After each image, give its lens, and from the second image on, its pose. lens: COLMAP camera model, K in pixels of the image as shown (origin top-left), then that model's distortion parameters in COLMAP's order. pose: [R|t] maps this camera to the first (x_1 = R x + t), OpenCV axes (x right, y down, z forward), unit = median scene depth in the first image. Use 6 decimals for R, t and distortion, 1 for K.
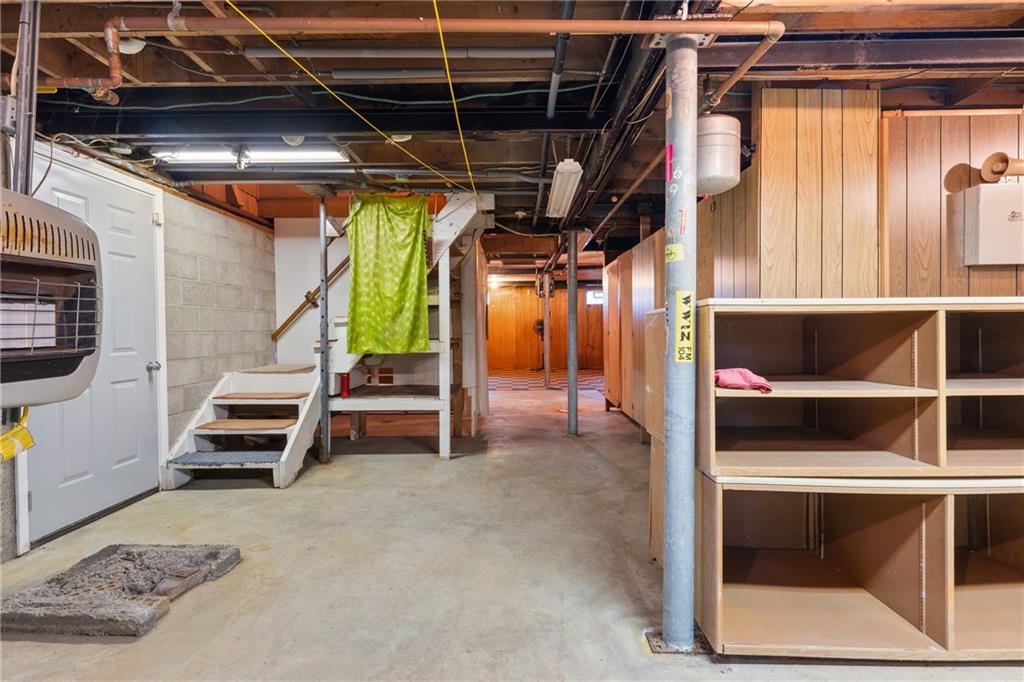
lens RADIAL K [[485.6, 0, 511.5], [0, 485.6, 339.1], [0, 0, 1]] dist [0.004581, -0.001105]
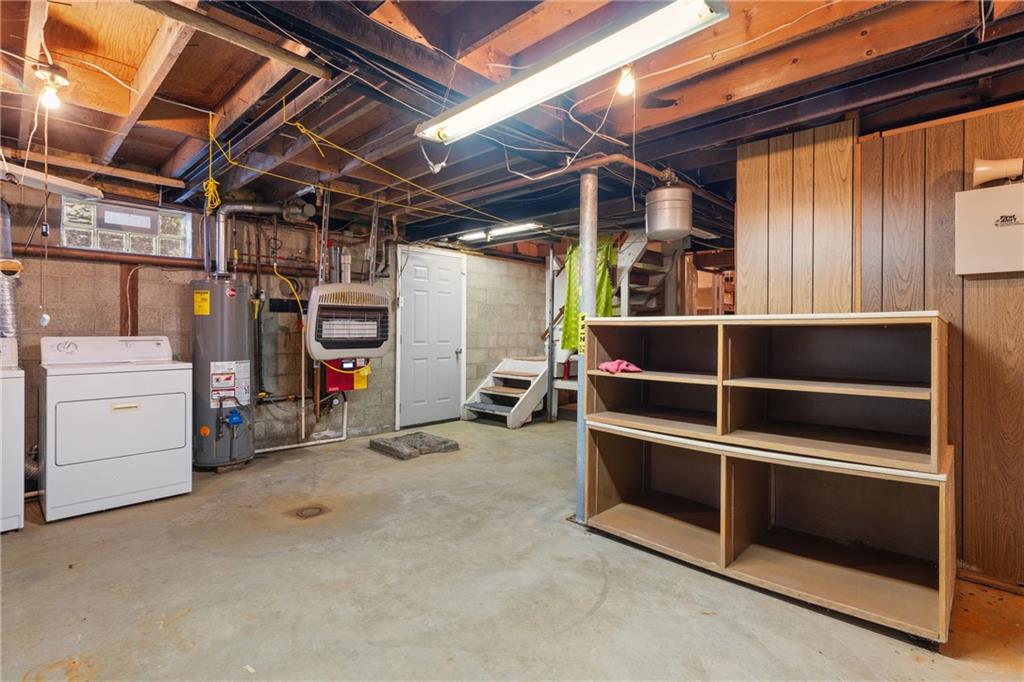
lens RADIAL K [[485.6, 0, 509.7], [0, 485.6, 333.9], [0, 0, 1]] dist [0.004581, -0.001105]
pose [[0.730760, 0.015326, -0.682462, 0.645181], [-0.027491, 0.999598, -0.006988, -0.002239], [0.682080, 0.023868, 0.730888, -0.210382]]
